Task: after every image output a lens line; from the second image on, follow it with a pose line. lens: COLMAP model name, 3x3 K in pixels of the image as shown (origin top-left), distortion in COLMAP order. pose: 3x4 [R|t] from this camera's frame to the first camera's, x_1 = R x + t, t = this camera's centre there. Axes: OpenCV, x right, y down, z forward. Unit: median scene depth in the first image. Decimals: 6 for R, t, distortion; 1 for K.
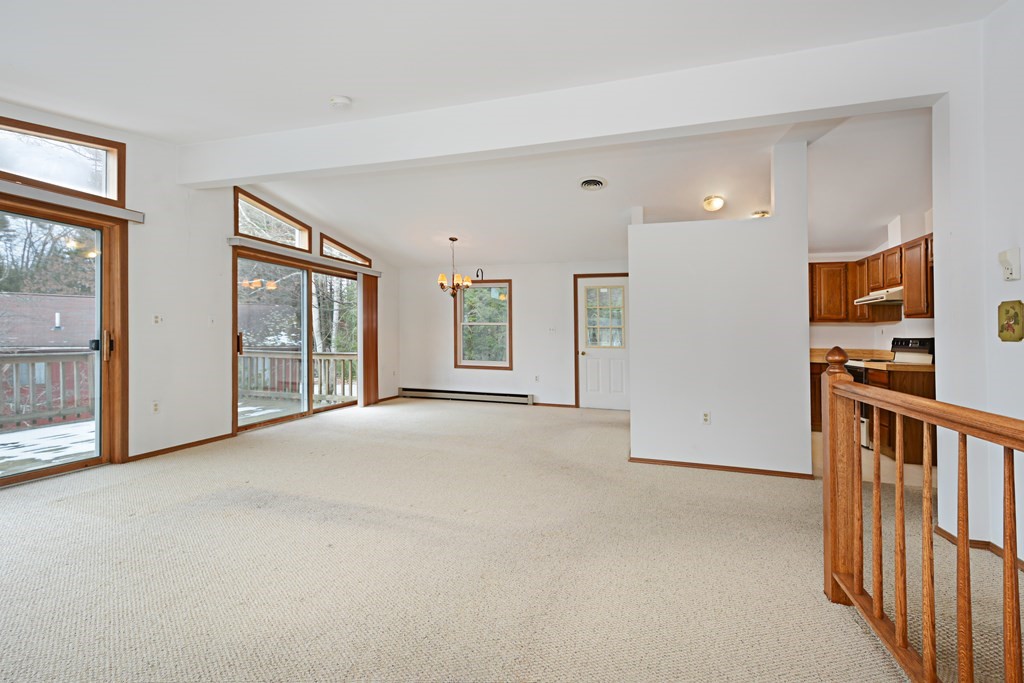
lens RADIAL K [[450.9, 0, 511.4], [0, 450.9, 329.8], [0, 0, 1]] dist [0.003437, -0.000652]
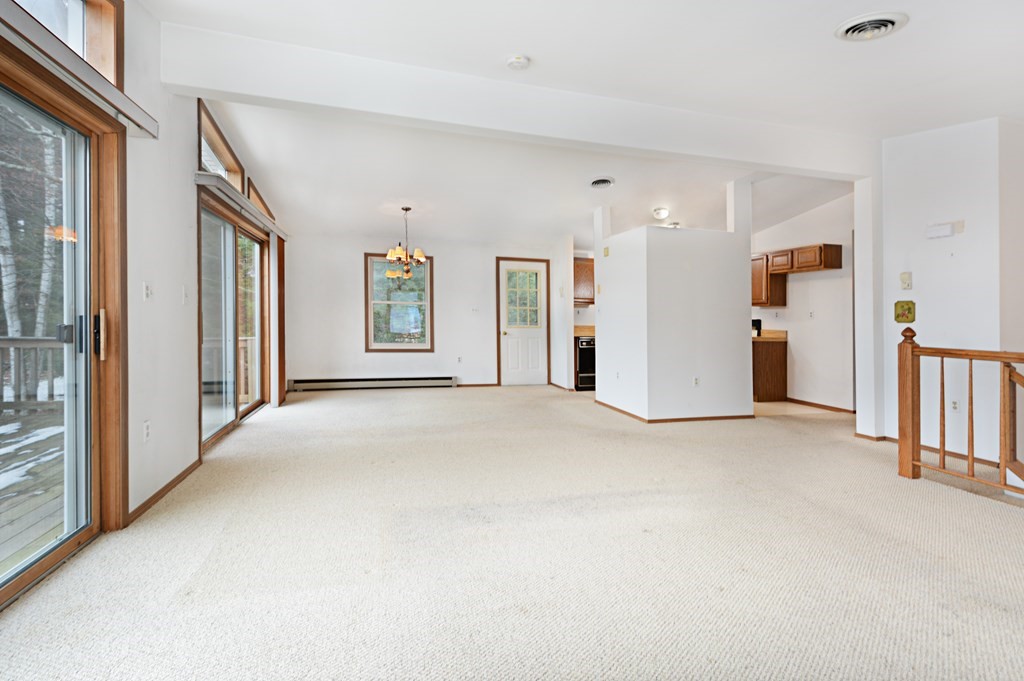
lens RADIAL K [[457.2, 0, 510.6], [0, 457.2, 312.7], [0, 0, 1]] dist [-0.000301, -0.000159]
pose [[0.840178, 0.007542, 0.542258, -0.393865], [-0.013248, 0.999890, 0.006619, -0.002323], [-0.542148, -0.012745, 0.840186, 0.105008]]
